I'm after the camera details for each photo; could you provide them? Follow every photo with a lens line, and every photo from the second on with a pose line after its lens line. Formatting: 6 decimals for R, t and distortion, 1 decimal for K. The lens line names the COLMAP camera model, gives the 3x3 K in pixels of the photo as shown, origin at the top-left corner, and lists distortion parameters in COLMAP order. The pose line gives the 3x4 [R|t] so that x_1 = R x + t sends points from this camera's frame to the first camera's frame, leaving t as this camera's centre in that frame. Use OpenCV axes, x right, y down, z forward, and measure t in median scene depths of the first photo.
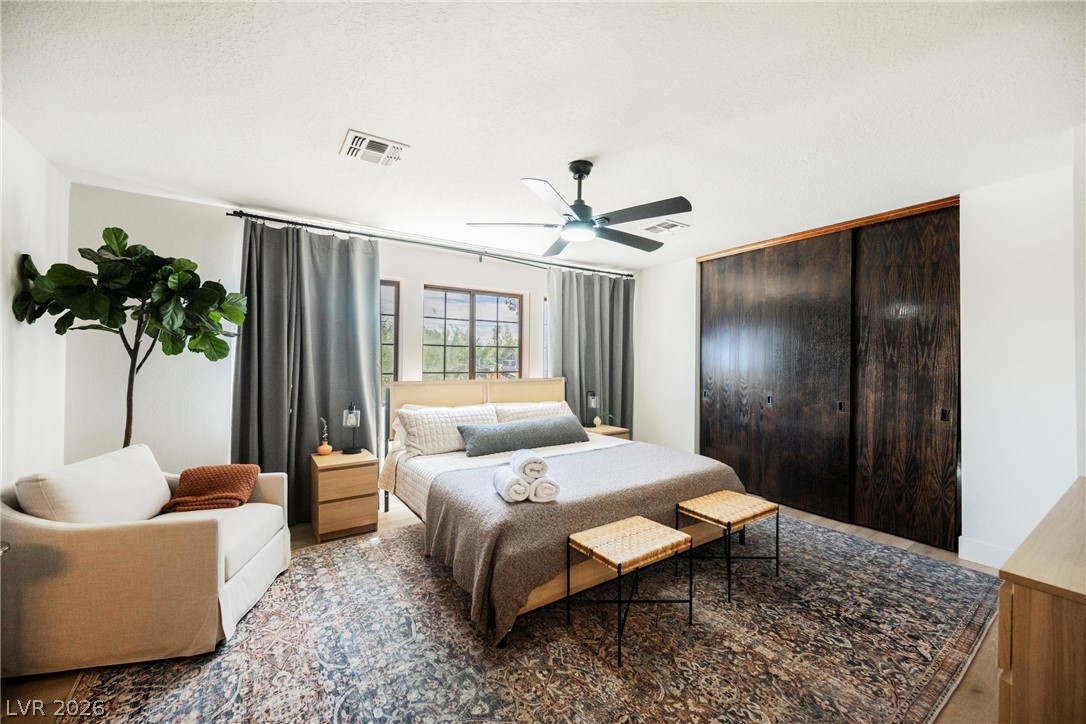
lens RADIAL K [[422.0, 0, 543.9], [0, 422.0, 363.8], [0, 0, 1]] dist [-0.008025, 0.000091]
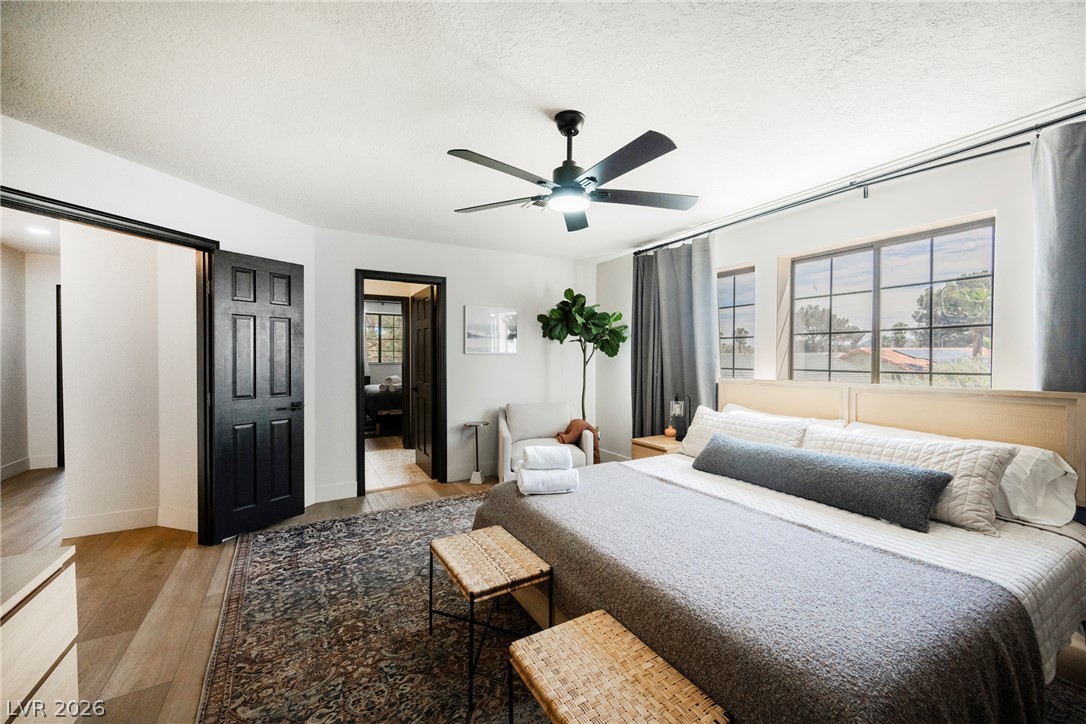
lens RADIAL K [[422.0, 0, 545.0], [0, 422.0, 363.4], [0, 0, 1]] dist [-0.008025, 0.000091]
pose [[-0.068420, 0.006368, -0.997636, 0.986616], [0.001226, 0.999979, 0.006299, 0.005878], [0.997656, -0.000792, -0.068427, 1.084533]]
